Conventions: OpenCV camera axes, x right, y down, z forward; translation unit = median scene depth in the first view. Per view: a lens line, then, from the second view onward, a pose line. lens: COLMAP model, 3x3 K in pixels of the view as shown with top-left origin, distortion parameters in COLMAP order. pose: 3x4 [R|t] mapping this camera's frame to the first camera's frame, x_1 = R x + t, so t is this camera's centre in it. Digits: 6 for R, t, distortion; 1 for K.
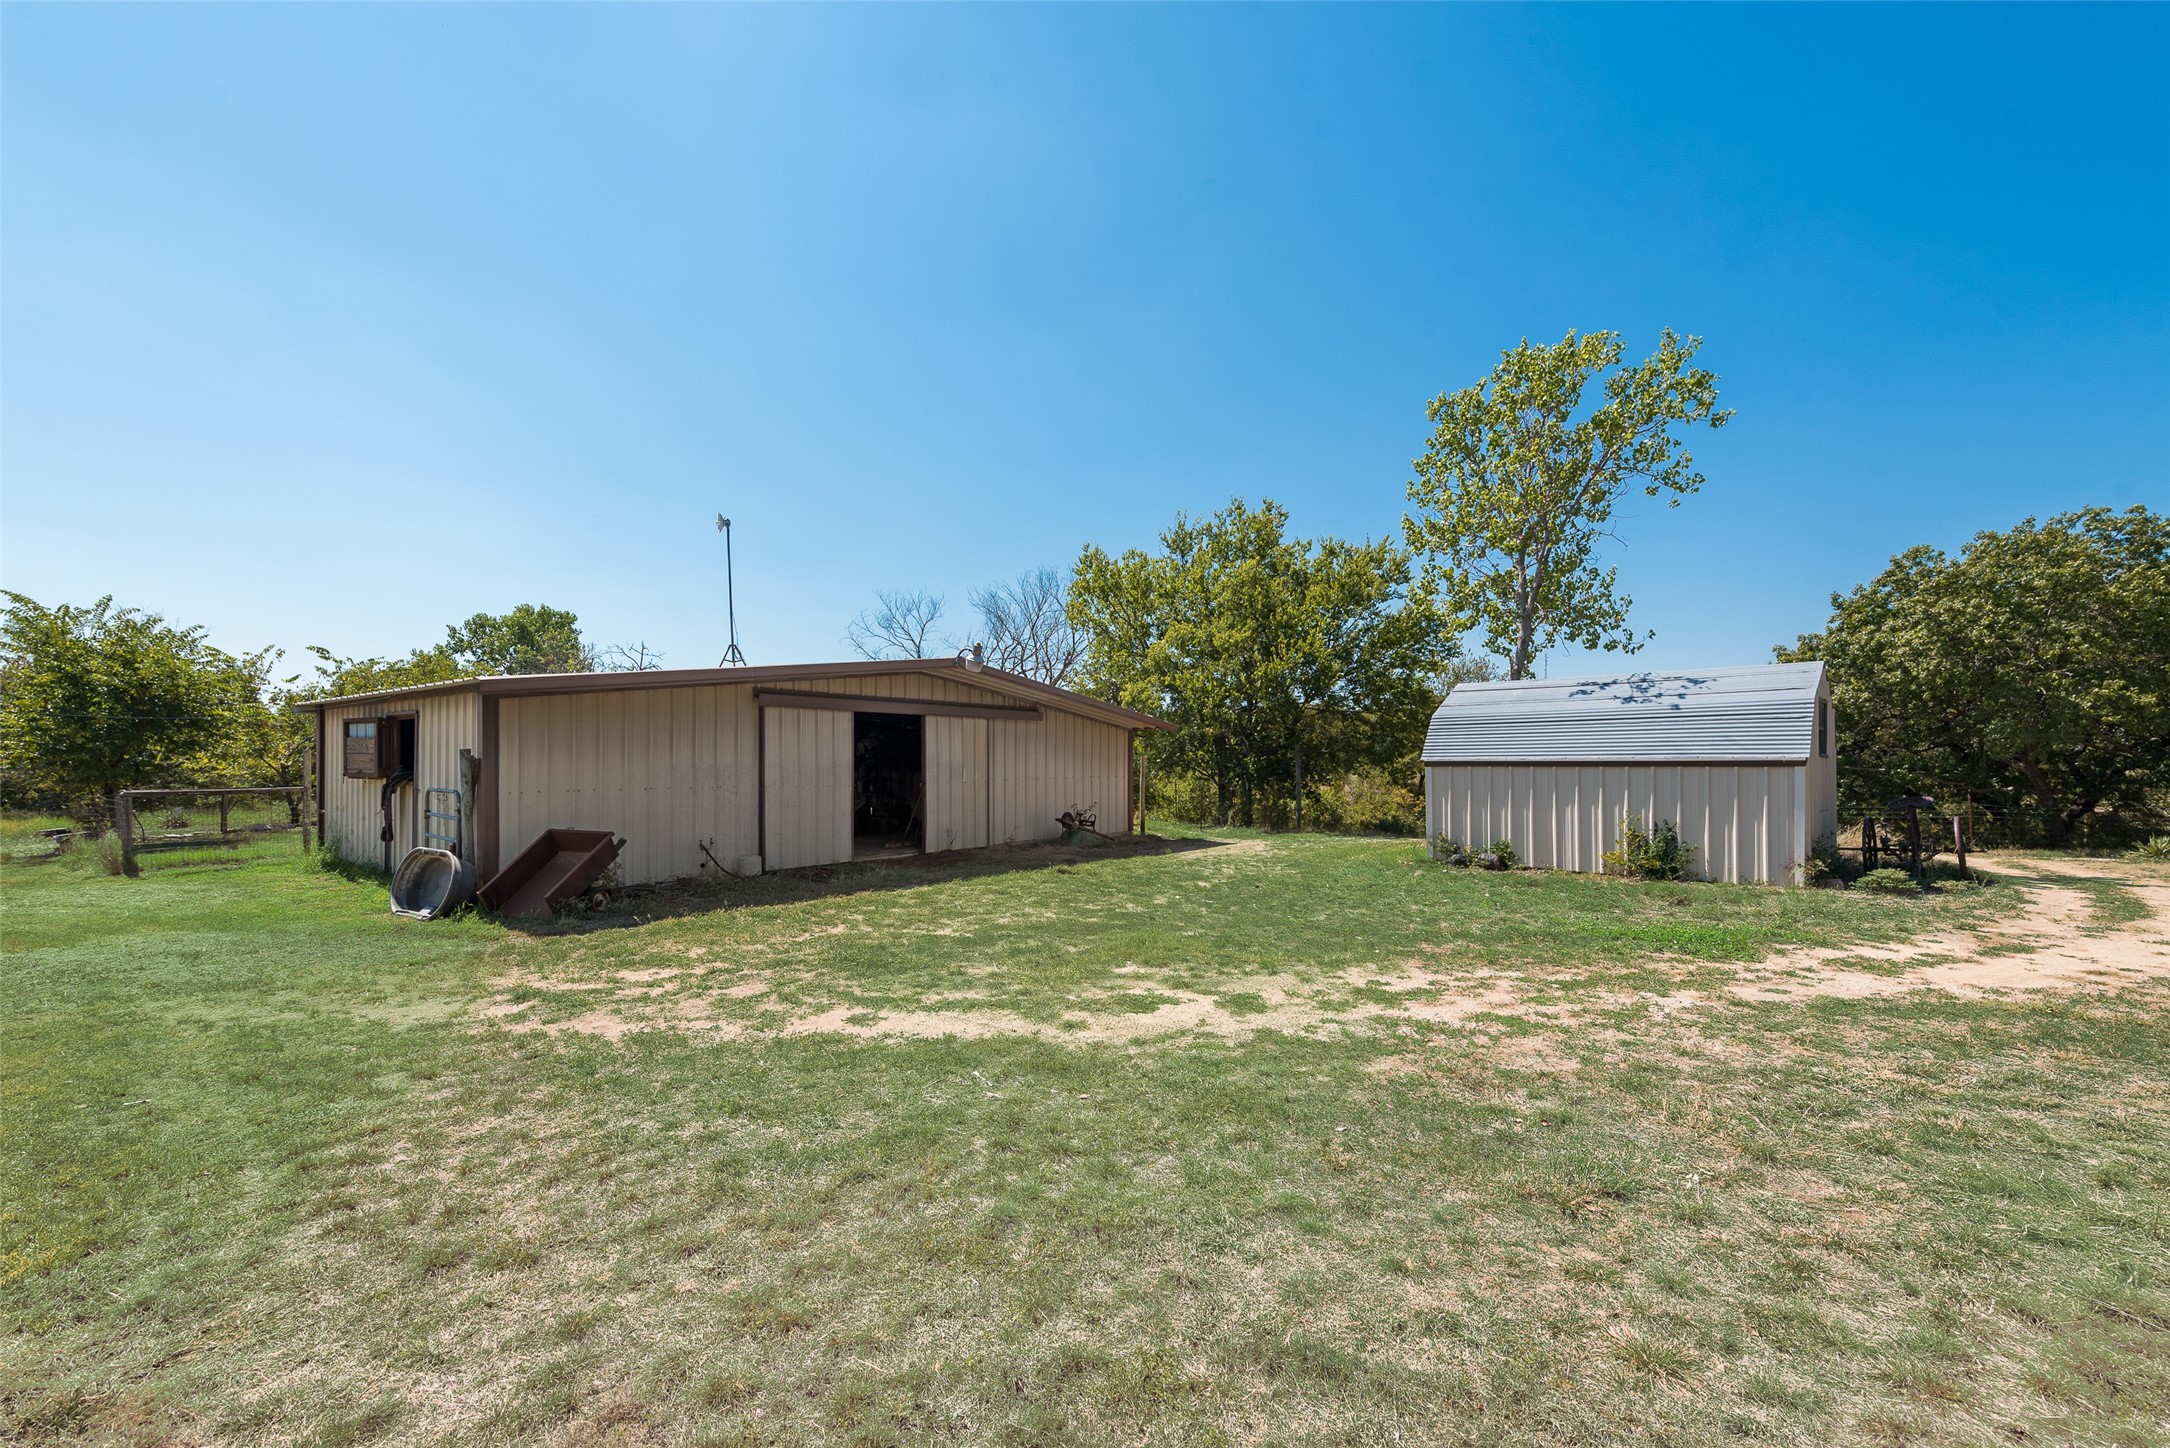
lens RADIAL K [[844.3, 0, 1084.4], [0, 844.3, 734.5], [0, 0, 1]] dist [0.000457, -0.000208]
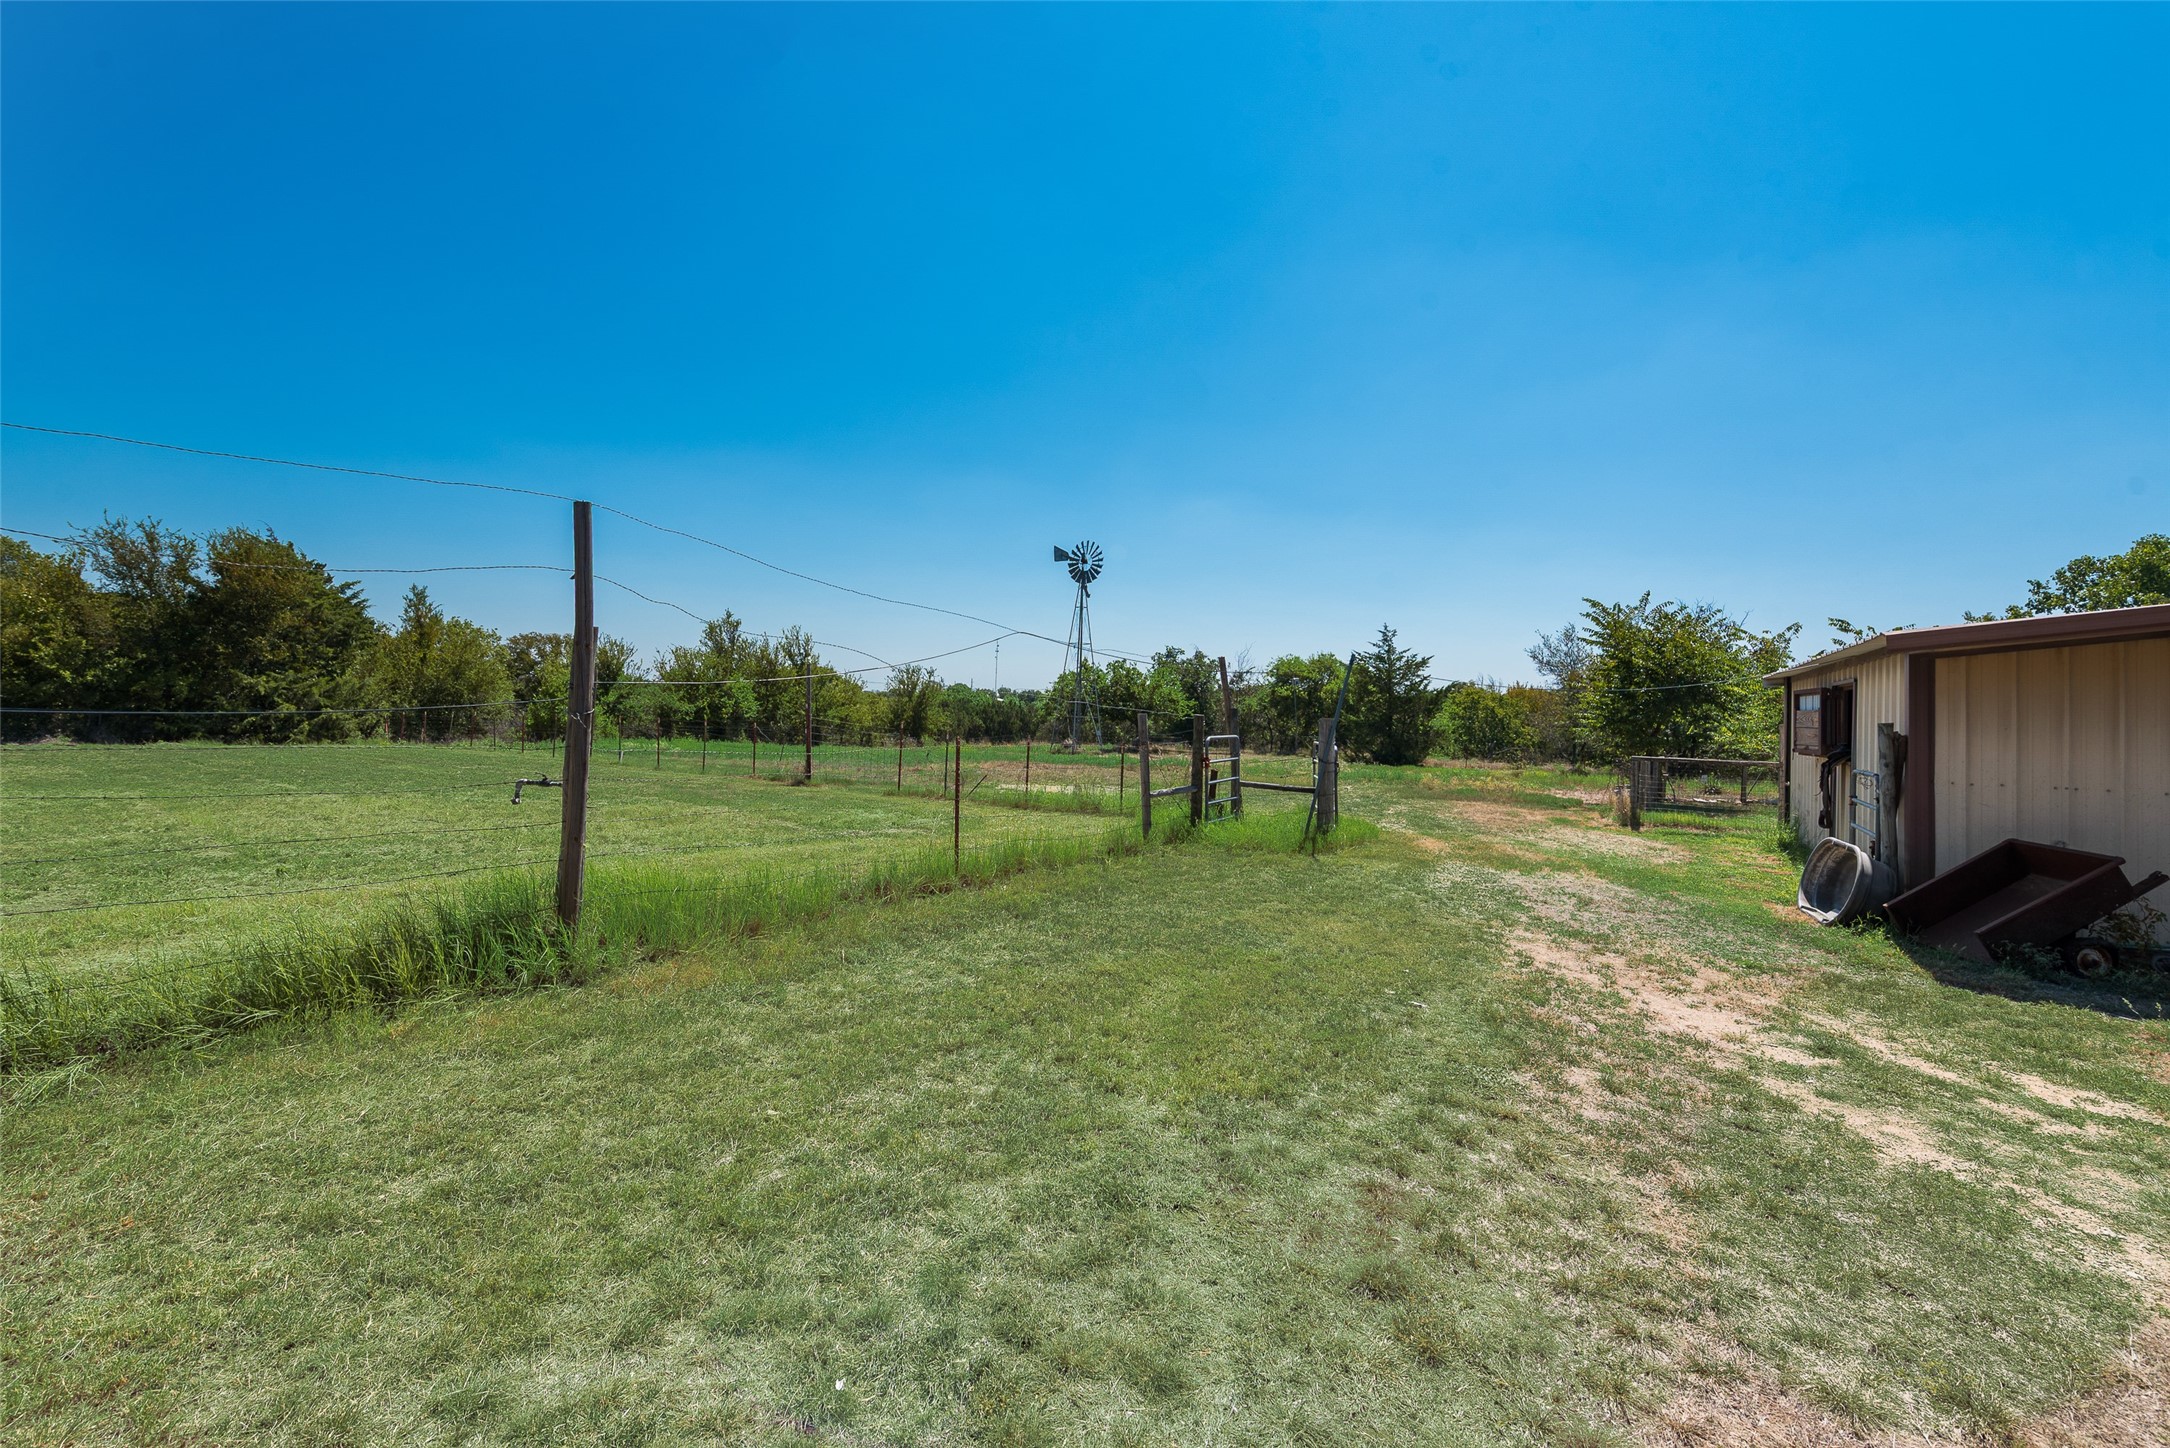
lens RADIAL K [[892.6, 0, 1085.1], [0, 892.6, 683.3], [0, 0, 1]] dist [-0.000595, 0.000109]
pose [[0.096715, -0.026302, -0.994965, 0.039323], [-0.008598, 0.999591, -0.027260, 0.009958], [0.995275, 0.011191, 0.096450, 0.172936]]
